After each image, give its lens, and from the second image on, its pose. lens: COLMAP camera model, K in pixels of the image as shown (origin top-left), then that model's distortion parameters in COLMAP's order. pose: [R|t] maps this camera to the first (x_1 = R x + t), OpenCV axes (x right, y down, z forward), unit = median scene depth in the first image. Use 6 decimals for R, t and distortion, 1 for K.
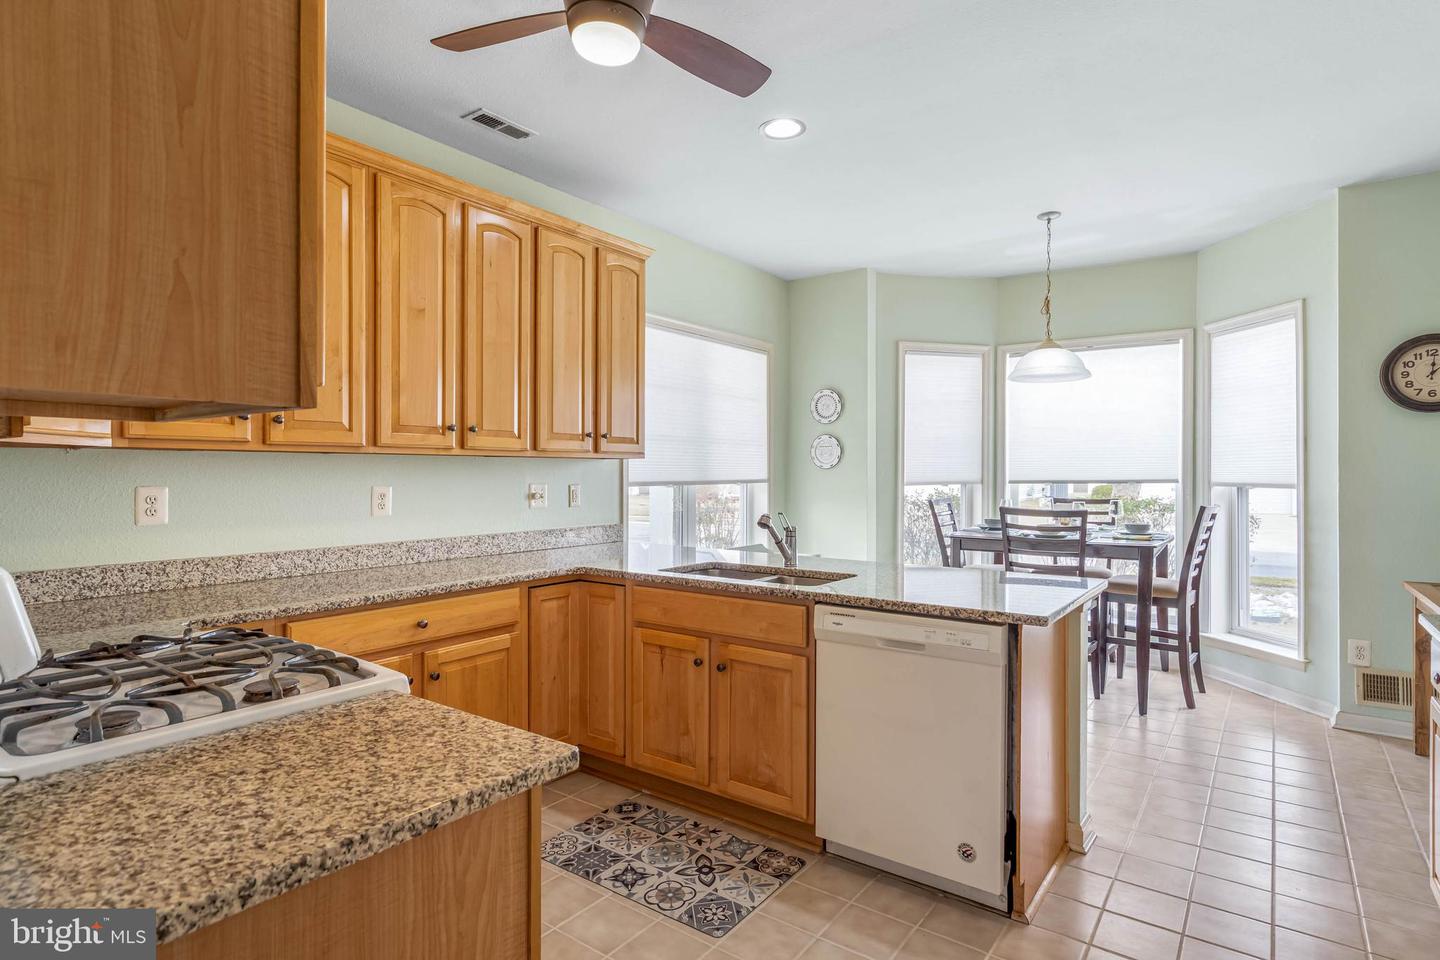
lens RADIAL K [[754.5, 0, 720.0], [0, 754.5, 480.0], [0, 0, 1]] dist [0.000833, 0.000097]
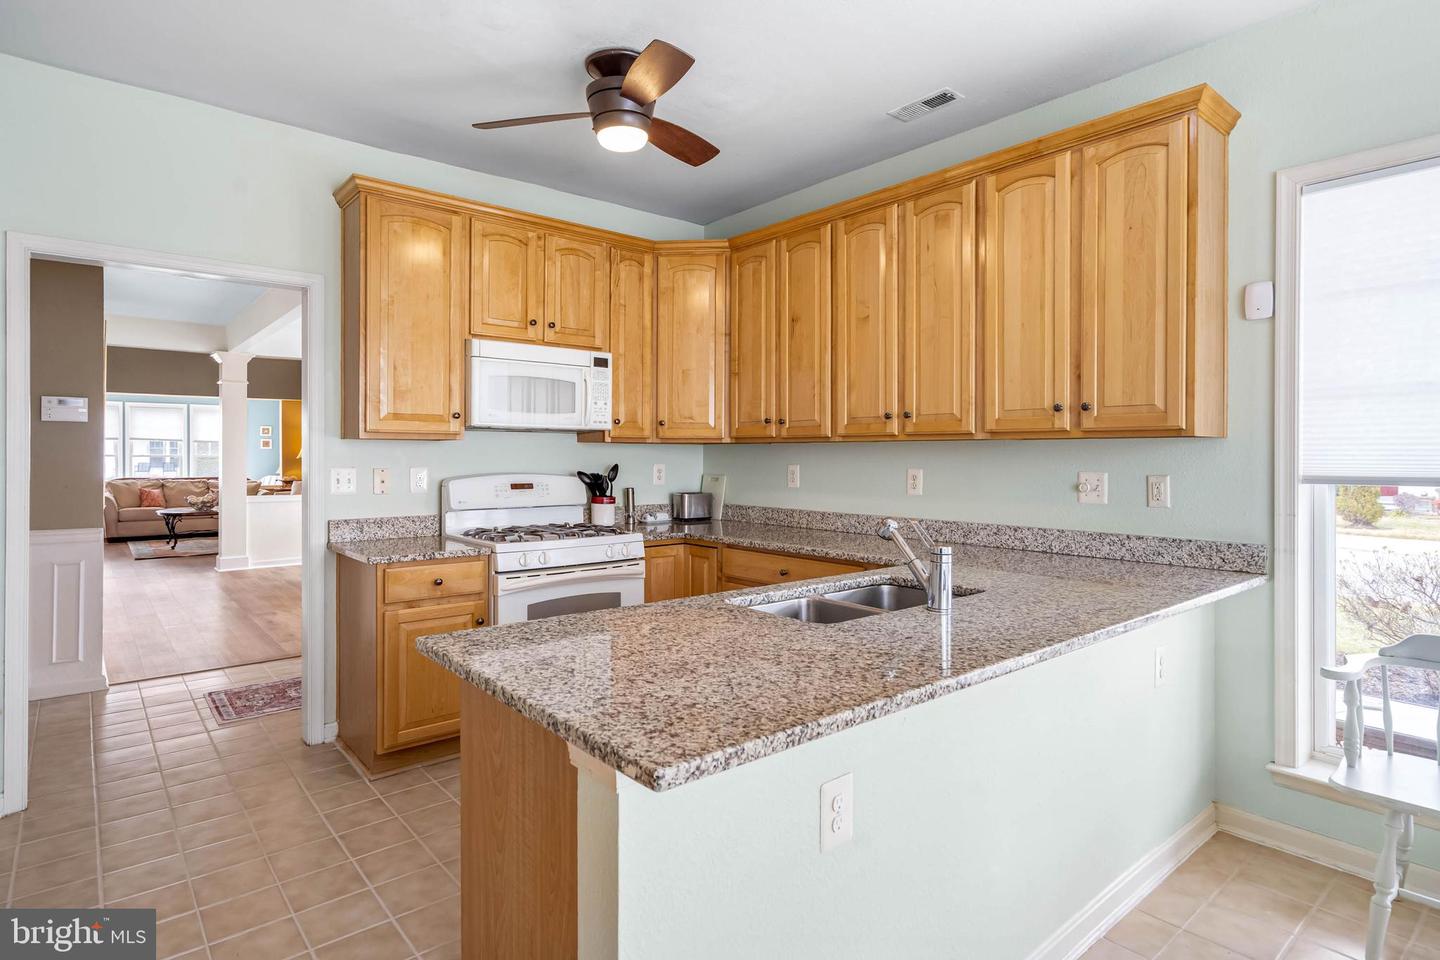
lens RADIAL K [[766.4, 0, 718.4], [0, 766.4, 458.0], [0, 0, 1]] dist [-0.000078, -0.000027]
pose [[-0.240900, -0.003637, -0.970543, 0.742548], [-0.018526, 0.999828, 0.000851, -0.003598], [0.970373, 0.018186, -0.240925, 0.971918]]
